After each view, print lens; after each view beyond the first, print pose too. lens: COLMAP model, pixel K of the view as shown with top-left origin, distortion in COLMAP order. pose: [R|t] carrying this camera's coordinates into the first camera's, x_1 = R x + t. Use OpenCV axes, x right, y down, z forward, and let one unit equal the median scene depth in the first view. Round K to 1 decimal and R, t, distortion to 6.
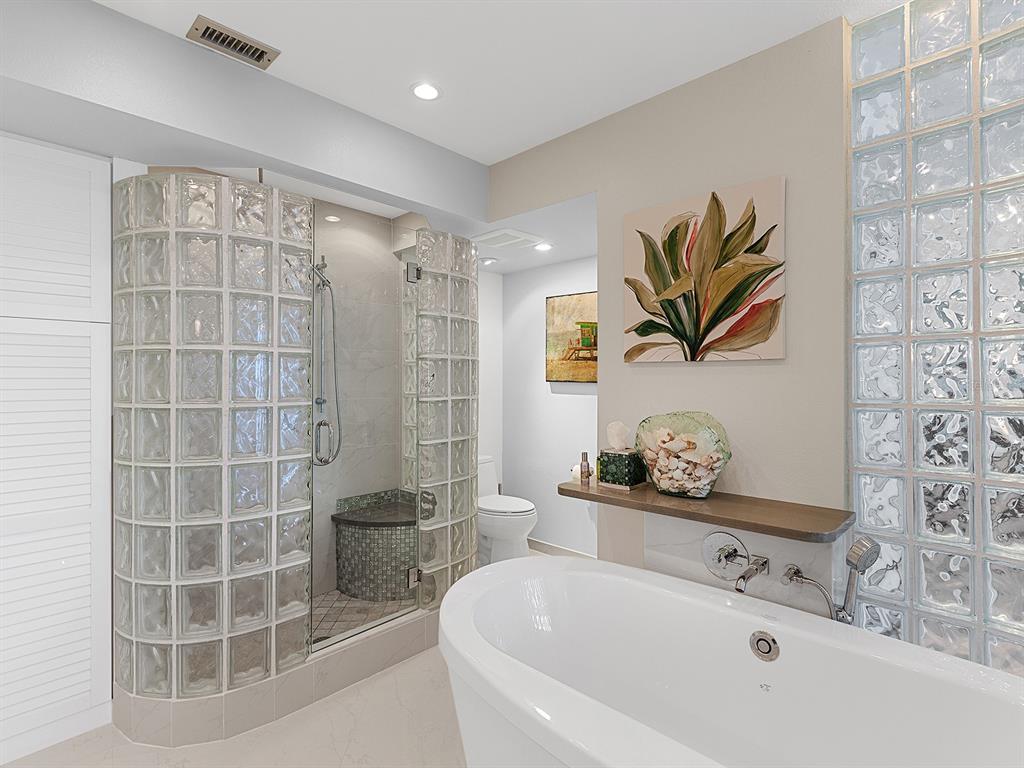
lens RADIAL K [[511.4, 0, 511.9], [0, 511.4, 379.1], [0, 0, 1]] dist [-0.000077, -0.000083]
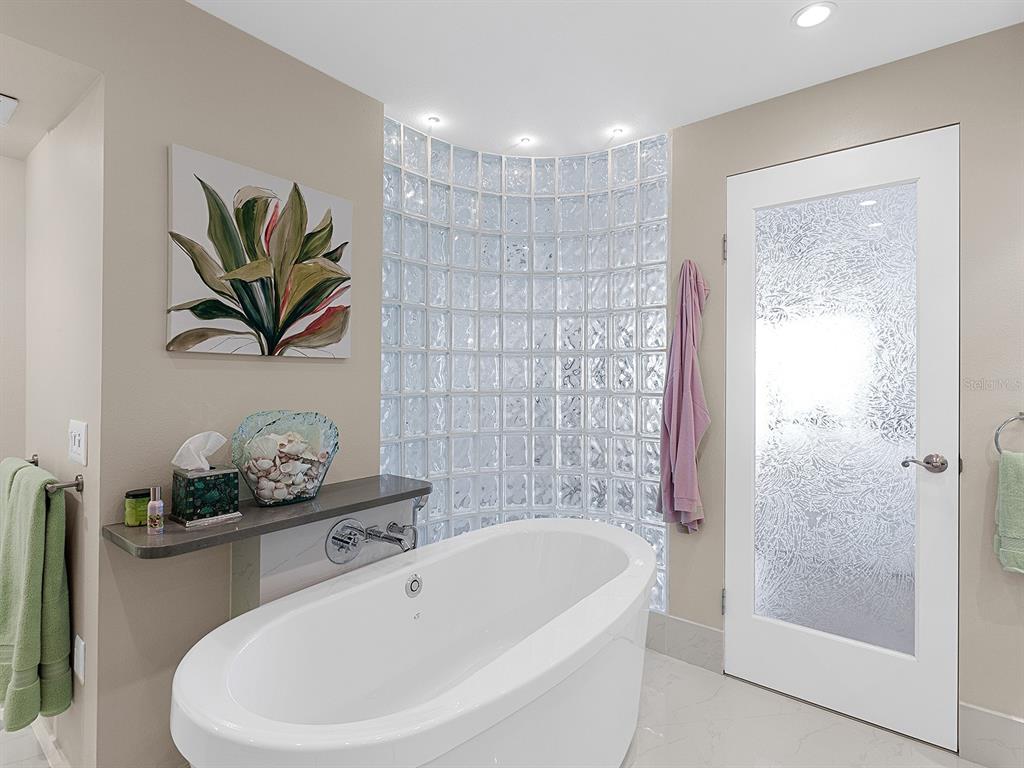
lens RADIAL K [[511.4, 0, 512.6], [0, 511.4, 382.3], [0, 0, 1]] dist [-0.000077, -0.000083]
pose [[-0.099771, -0.004078, 0.995002, -0.576378], [-0.001448, 0.999991, 0.003953, 0.008090], [-0.995009, -0.001047, -0.099776, 0.641949]]
